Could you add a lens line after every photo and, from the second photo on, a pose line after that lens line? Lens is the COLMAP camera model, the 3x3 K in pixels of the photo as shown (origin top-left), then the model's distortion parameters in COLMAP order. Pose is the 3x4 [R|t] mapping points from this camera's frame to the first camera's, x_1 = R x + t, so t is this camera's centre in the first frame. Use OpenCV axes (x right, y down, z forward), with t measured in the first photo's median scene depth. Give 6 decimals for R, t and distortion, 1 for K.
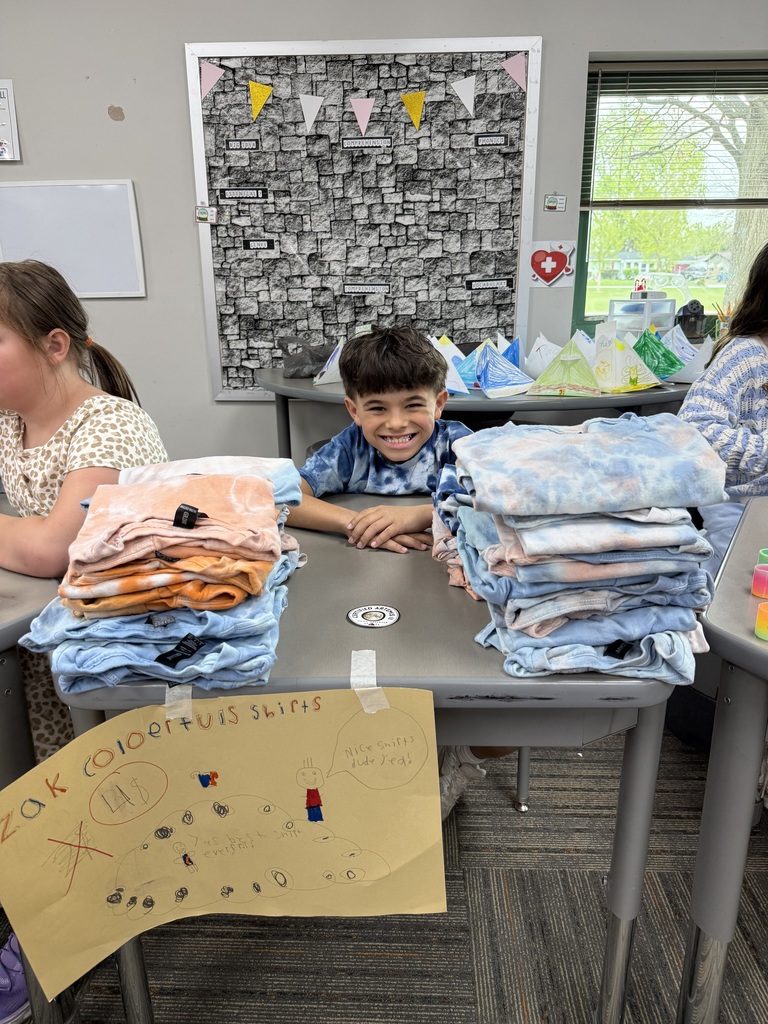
lens RADIAL K [[714.6, 0, 387.6], [0, 714.6, 496.9], [0, 0, 1]] dist [0.003267, 0.001939]
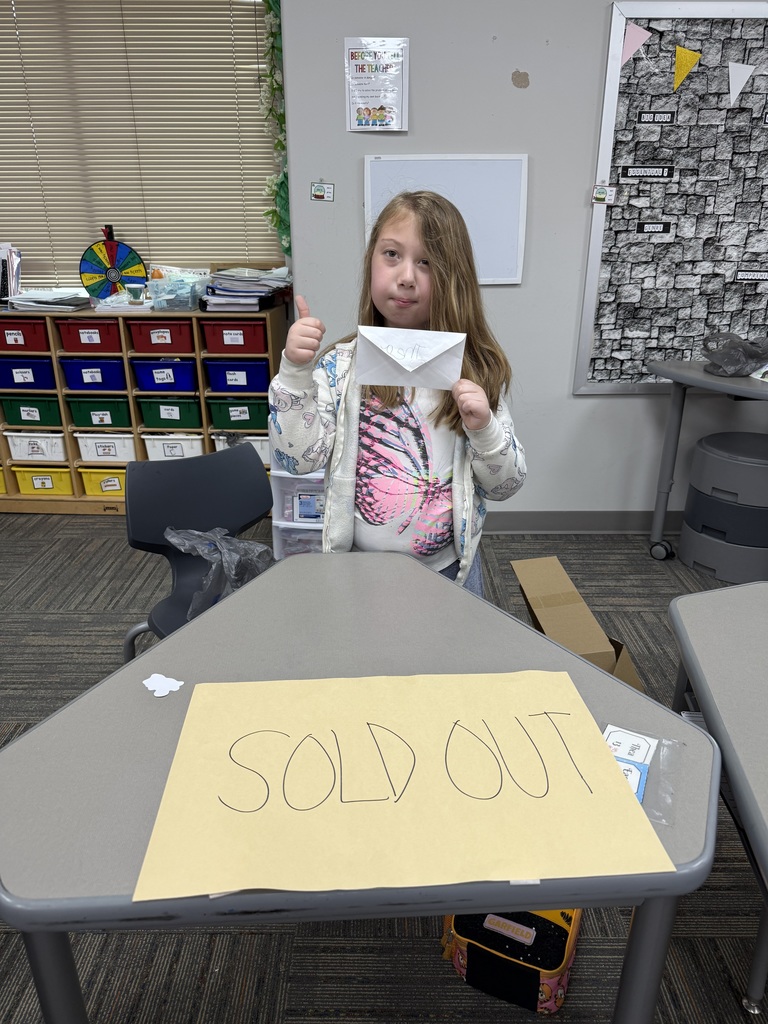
lens RADIAL K [[714.6, 0, 392.0], [0, 714.6, 558.2], [0, 0, 1]] dist [0.003267, 0.001939]
pose [[0.996468, -0.027157, 0.079458, -0.622422], [0.019667, 0.995419, 0.093562, -0.008069], [-0.081635, -0.091669, 0.992438, 0.035096]]
